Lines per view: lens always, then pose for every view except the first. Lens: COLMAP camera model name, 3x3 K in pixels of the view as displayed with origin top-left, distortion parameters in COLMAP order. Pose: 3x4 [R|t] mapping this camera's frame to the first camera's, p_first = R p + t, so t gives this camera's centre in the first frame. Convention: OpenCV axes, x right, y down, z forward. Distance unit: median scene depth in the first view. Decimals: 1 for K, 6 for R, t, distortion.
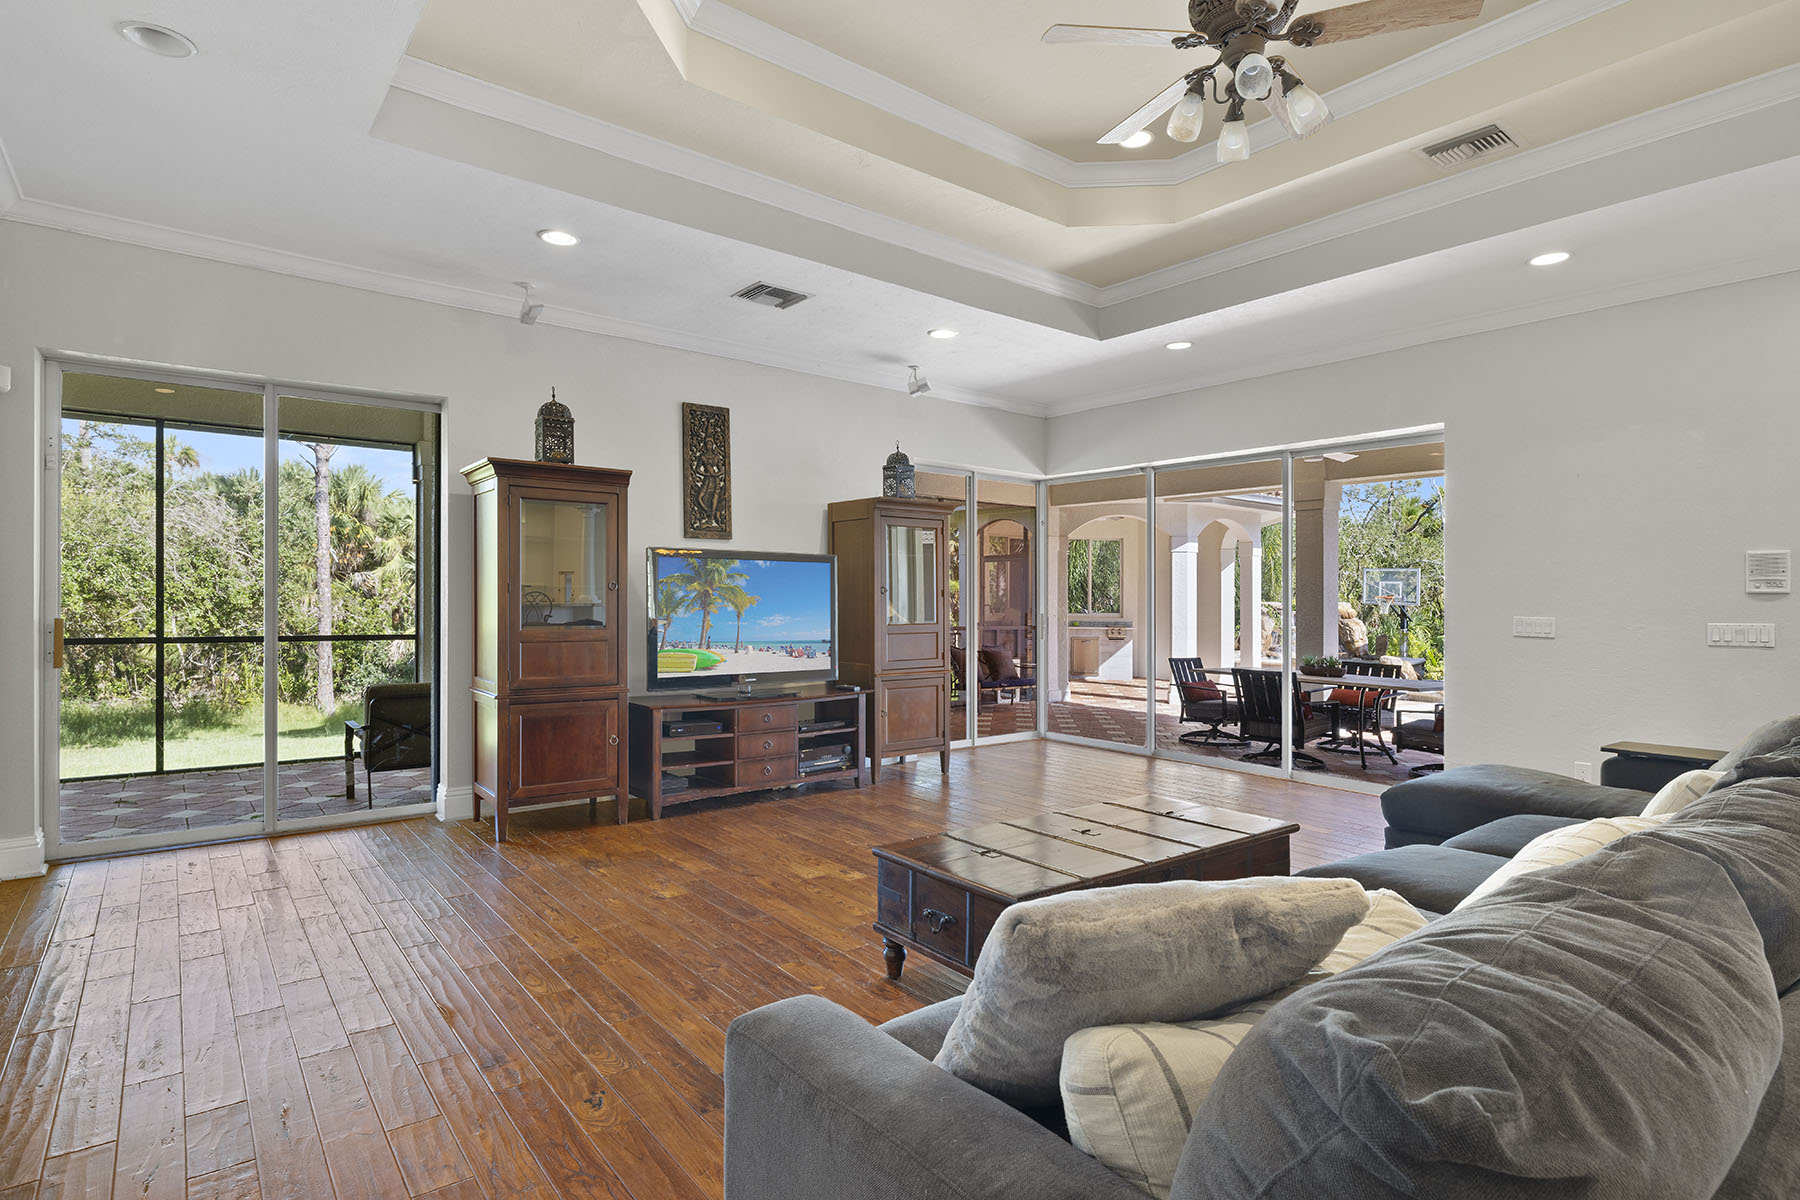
lens RADIAL K [[930.0, 0, 900.0], [0, 930.0, 600.0], [0, 0, 1]] dist [0.000477, 0.000101]
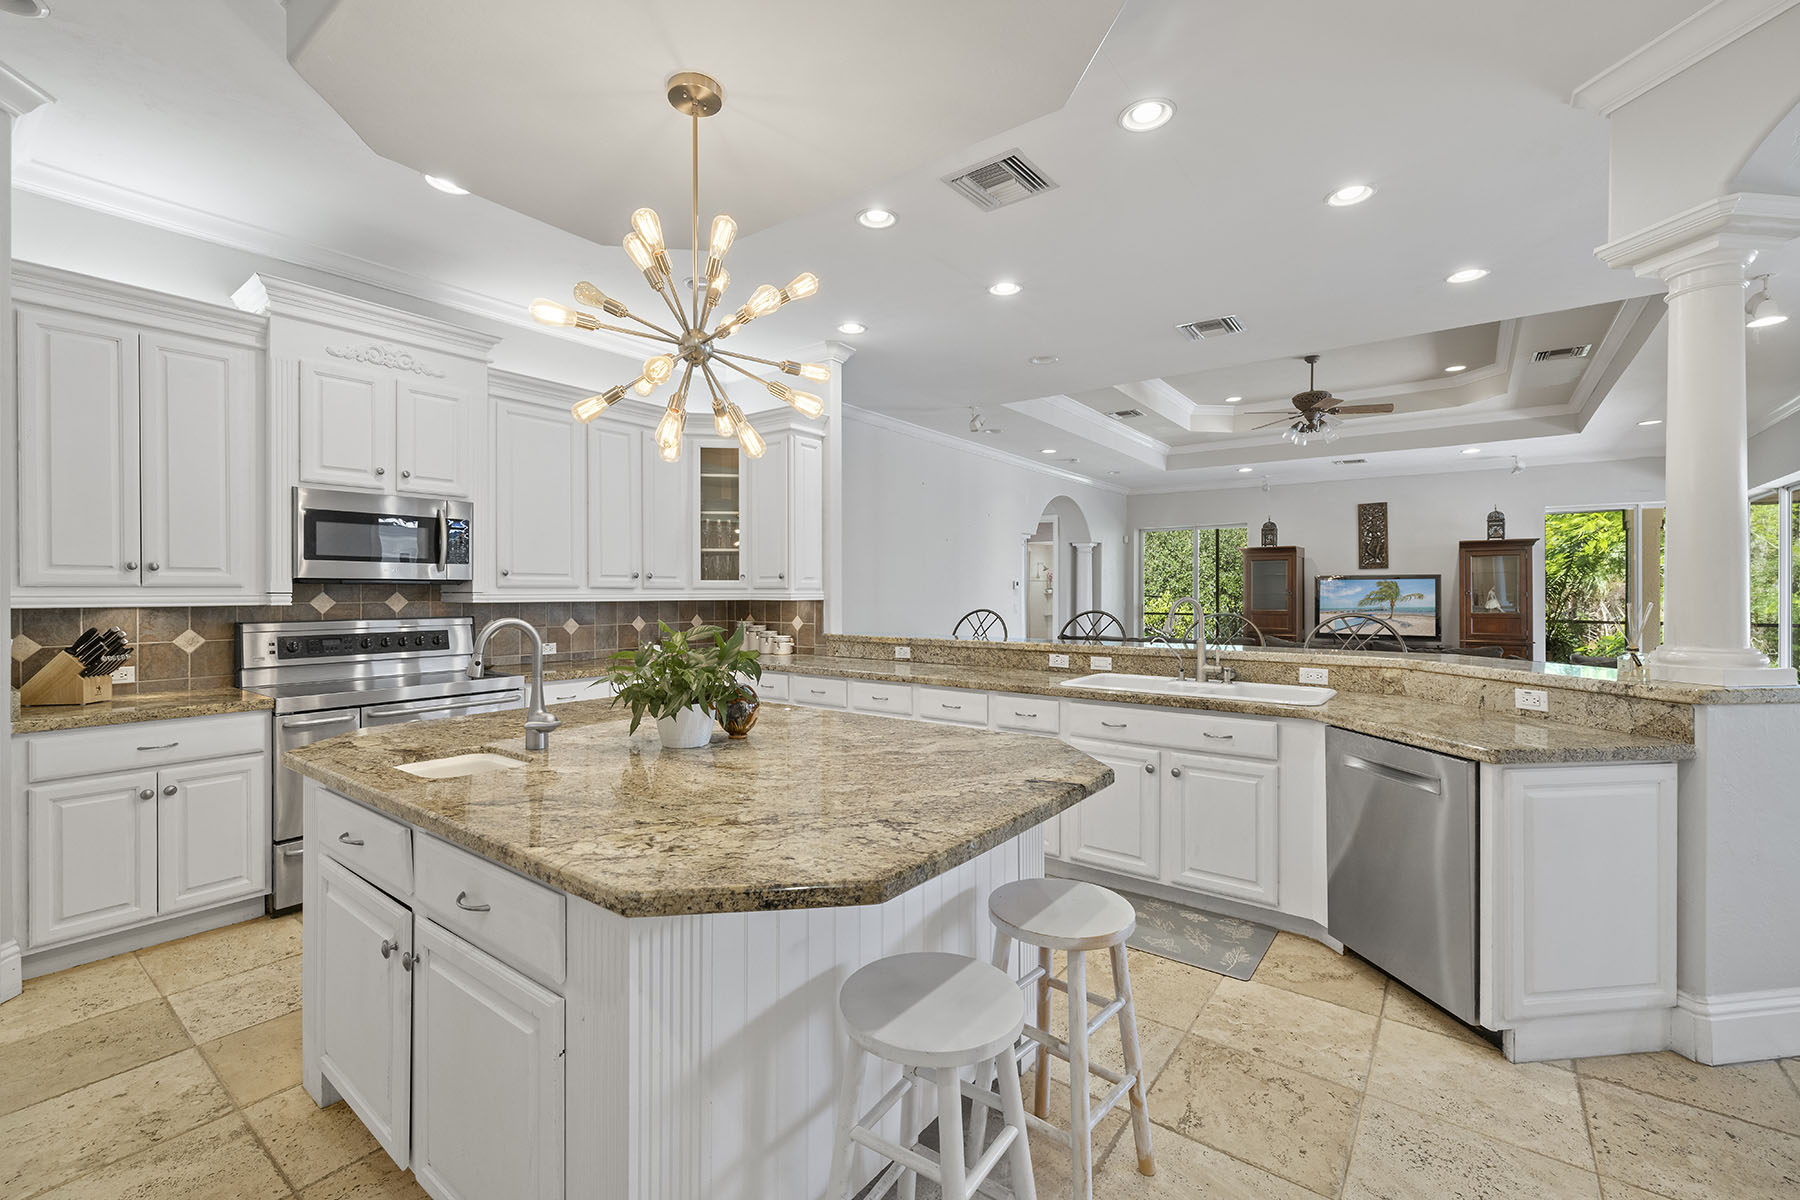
lens RADIAL K [[758.0, 0, 894.5], [0, 758.0, 594.7], [0, 0, 1]] dist [0.000508, -0.000081]
pose [[0.250315, -0.006342, -0.968144, 1.119854], [0.001720, 0.999980, -0.006106, -0.000380], [0.968163, -0.000136, 0.250321, -0.423444]]
